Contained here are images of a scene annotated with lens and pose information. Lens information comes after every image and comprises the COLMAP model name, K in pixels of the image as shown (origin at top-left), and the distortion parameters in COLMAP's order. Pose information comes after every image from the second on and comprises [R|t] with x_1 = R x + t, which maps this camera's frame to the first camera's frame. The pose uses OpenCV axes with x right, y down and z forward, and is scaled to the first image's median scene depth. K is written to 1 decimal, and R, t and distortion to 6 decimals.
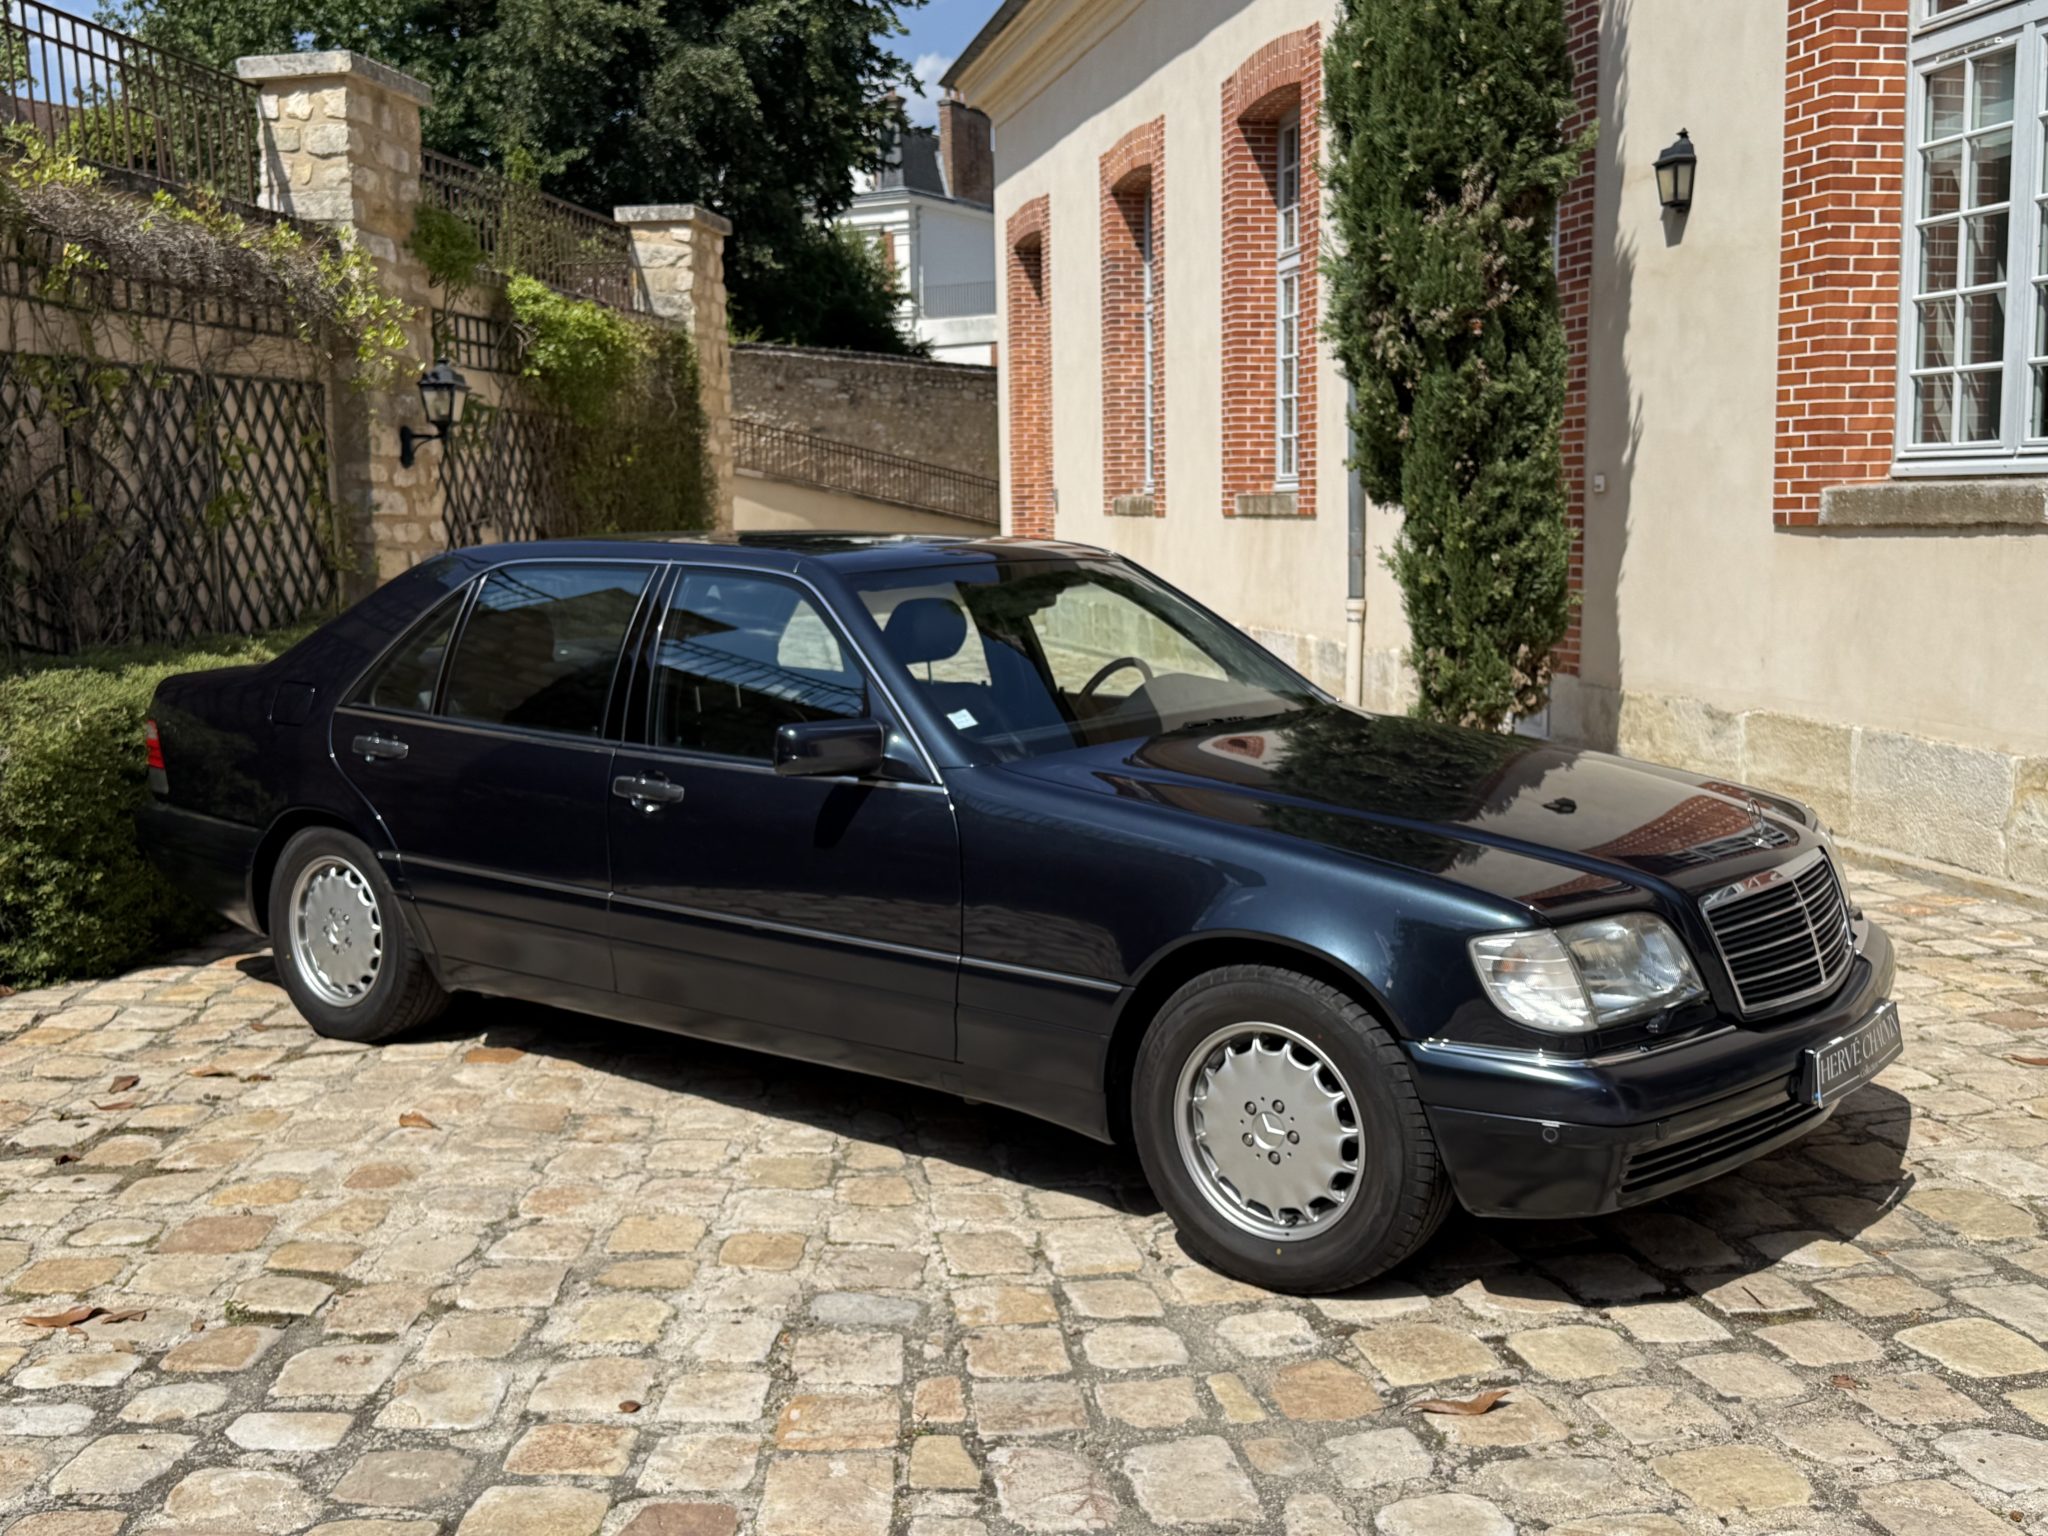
lens RADIAL K [[2044.7, 0, 1024.0], [0, 2044.7, 768.0], [0, 0, 1]] dist [0.198887, -0.491533]
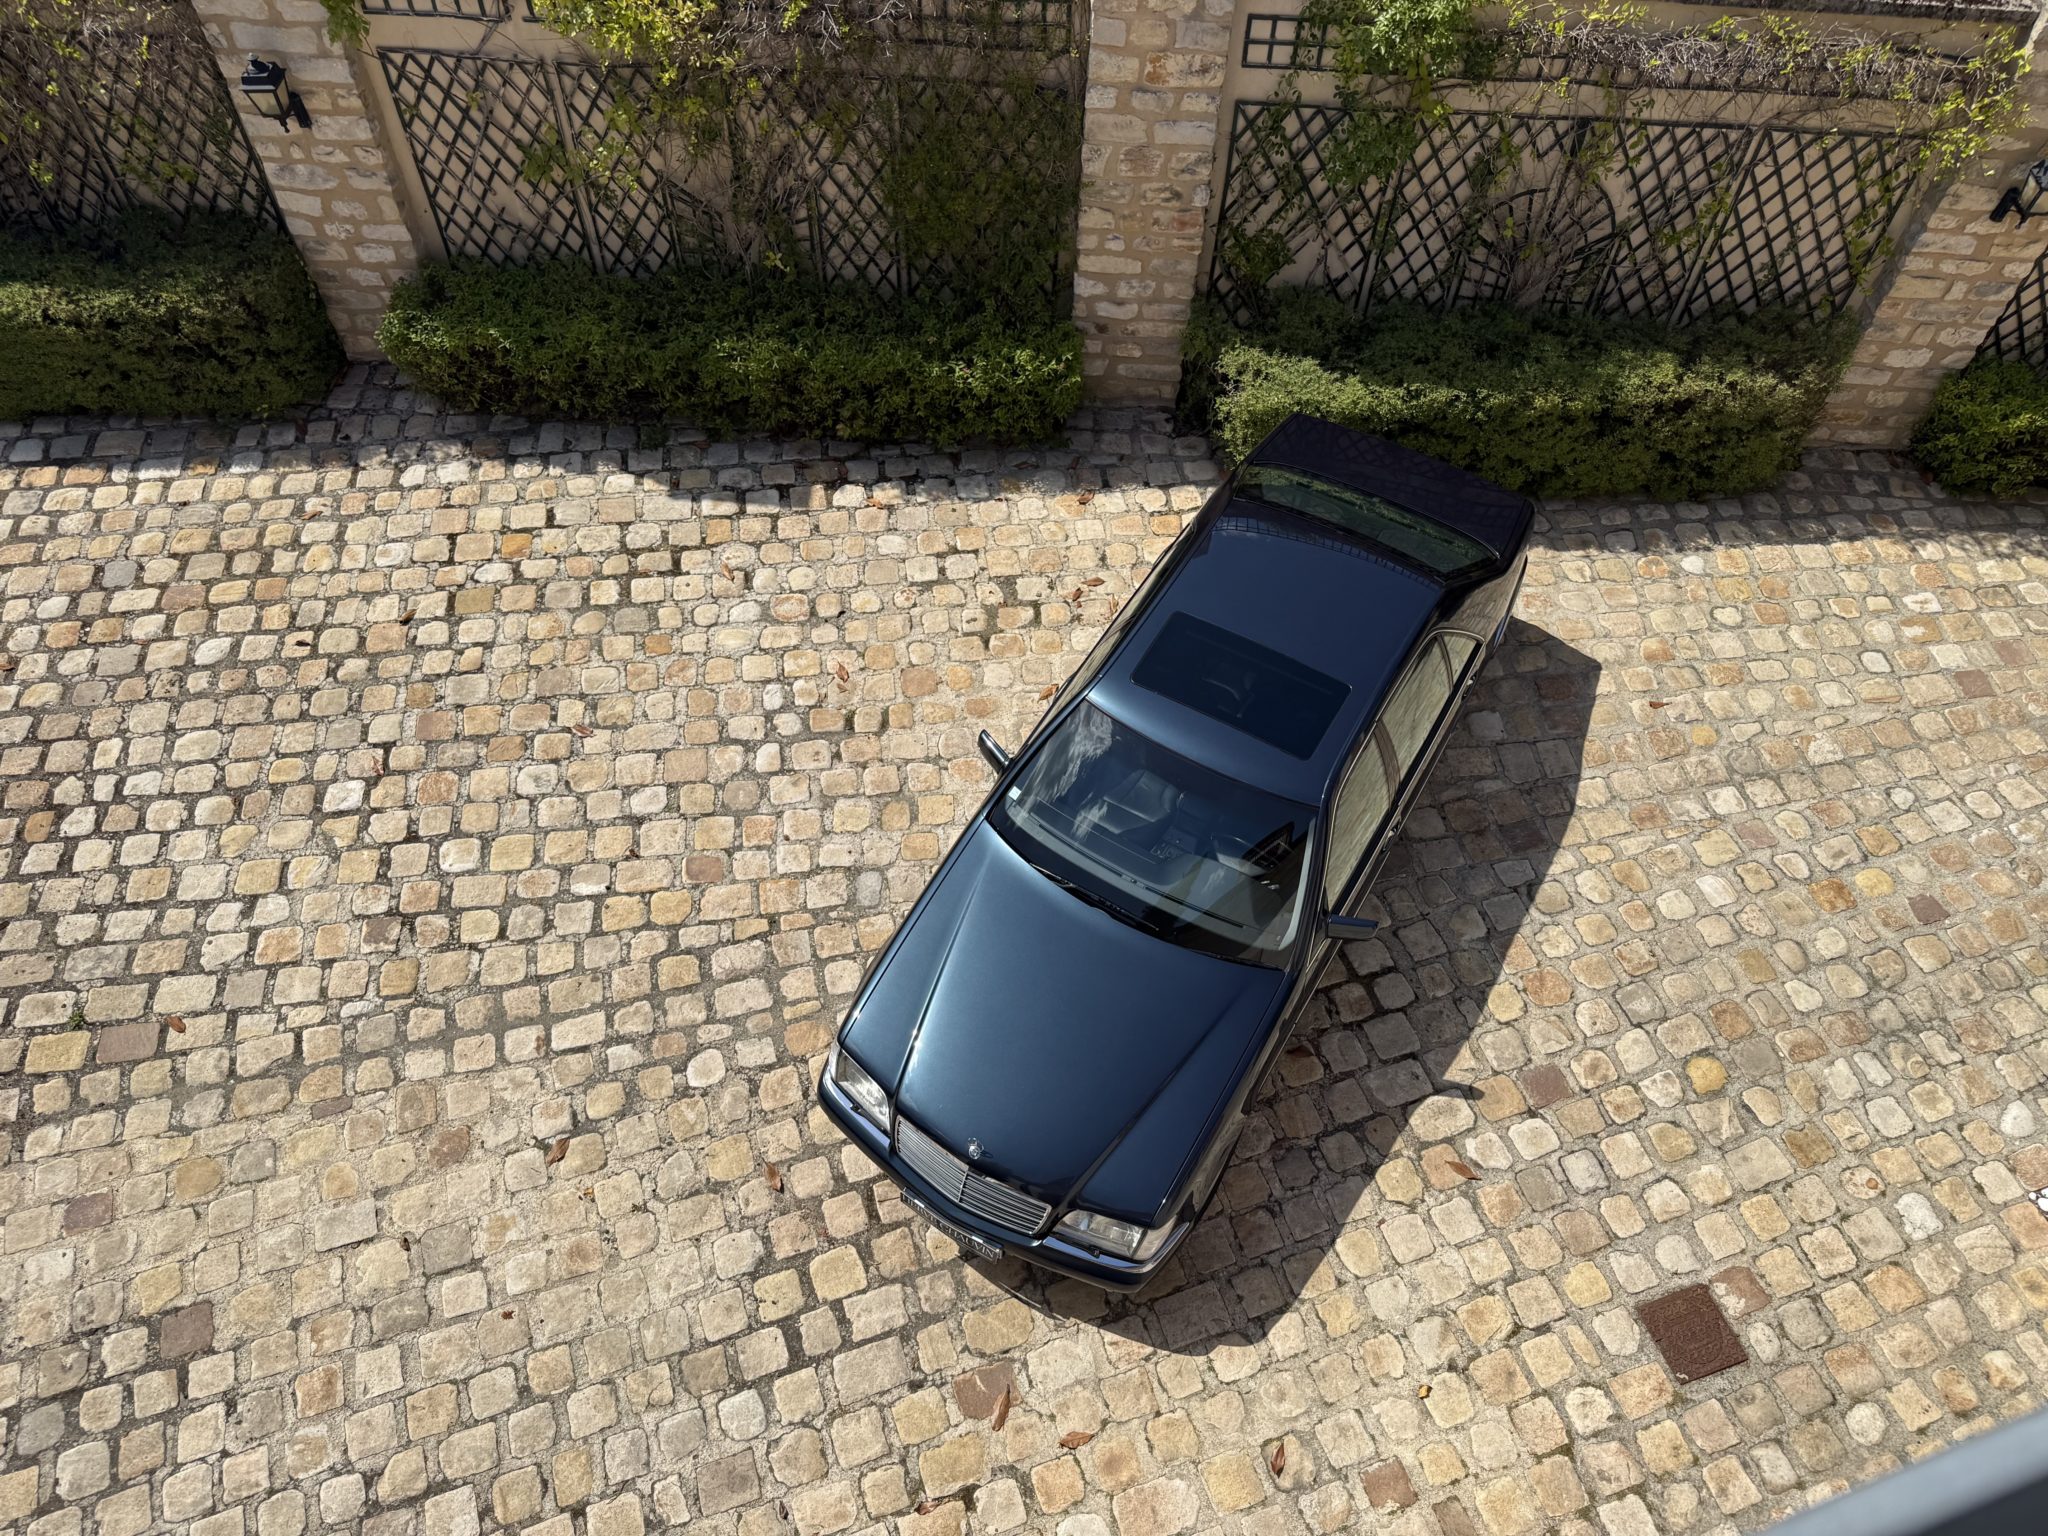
lens RADIAL K [[1475.2, 0, 1008.9], [0, 1475.2, 773.3], [0, 0, 1]] dist [0.063818, -0.106799]
pose [[0.108735, 0.817523, -0.565538, 0.400981], [-0.140773, 0.575842, 0.805351, -0.620788], [0.984053, -0.007958, 0.177699, 0.354242]]
